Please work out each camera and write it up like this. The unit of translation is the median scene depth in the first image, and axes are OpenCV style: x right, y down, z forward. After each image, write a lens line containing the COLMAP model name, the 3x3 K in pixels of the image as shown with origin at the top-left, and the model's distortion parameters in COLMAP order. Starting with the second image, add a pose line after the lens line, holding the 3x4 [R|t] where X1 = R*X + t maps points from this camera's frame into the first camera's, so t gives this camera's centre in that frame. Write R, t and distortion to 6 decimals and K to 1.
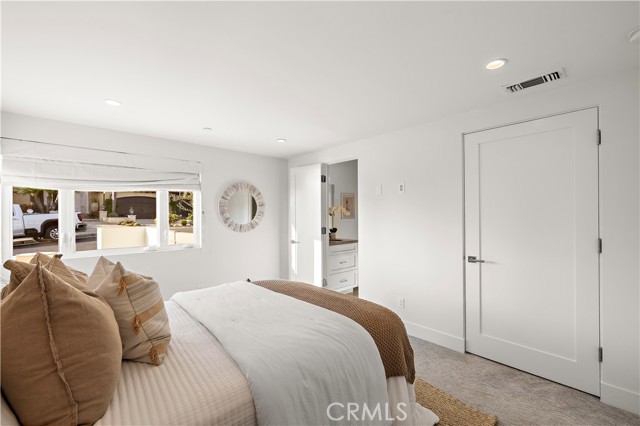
lens RADIAL K [[265.9, 0, 320.7], [0, 265.9, 215.6], [0, 0, 1]] dist [0.001522, 0.000225]
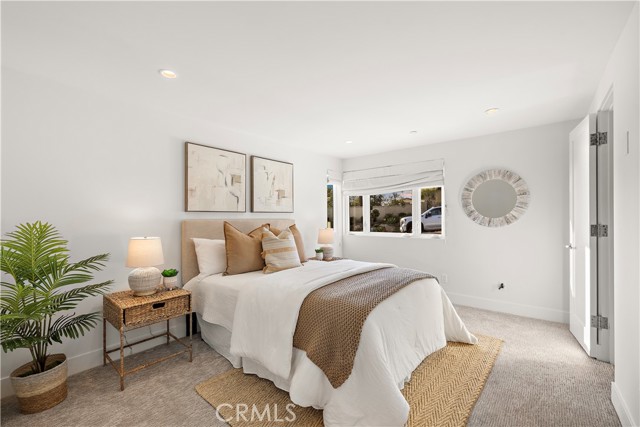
lens RADIAL K [[265.9, 0, 320.7], [0, 265.9, 216.1], [0, 0, 1]] dist [0.001522, 0.000225]
pose [[0.146459, 0.002791, -0.989213, 0.505791], [0.005099, 0.999981, 0.003577, 0.022098], [0.989204, -0.005568, 0.146442, 0.343416]]
